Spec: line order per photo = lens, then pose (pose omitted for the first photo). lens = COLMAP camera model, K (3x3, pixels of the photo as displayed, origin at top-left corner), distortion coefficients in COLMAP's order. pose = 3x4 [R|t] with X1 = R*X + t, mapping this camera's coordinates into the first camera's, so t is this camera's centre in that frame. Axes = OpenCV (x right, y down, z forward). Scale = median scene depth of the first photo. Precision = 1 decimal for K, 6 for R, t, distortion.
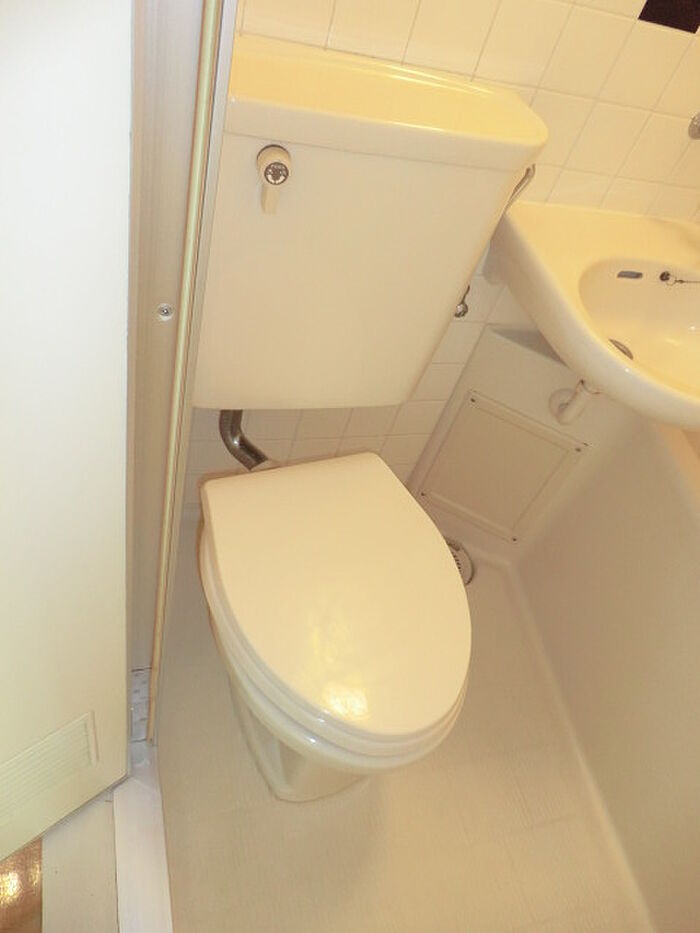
lens RADIAL K [[691.8, 0, 350.0], [0, 691.8, 466.5], [0, 0, 1]] dist [-0.014598, -0.003771]
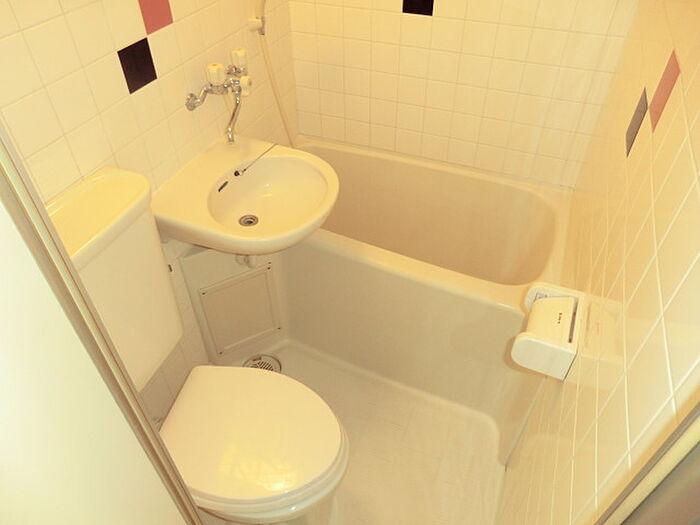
lens RADIAL K [[519.0, 0, 350.0], [0, 519.0, 262.5], [0, 0, 1]] dist [-0.014598, -0.003771]
pose [[0.576678, -0.702591, 0.416903, -0.096944], [0.701227, 0.687518, 0.188680, -0.160495], [-0.419193, 0.183536, 0.889152, -0.282616]]
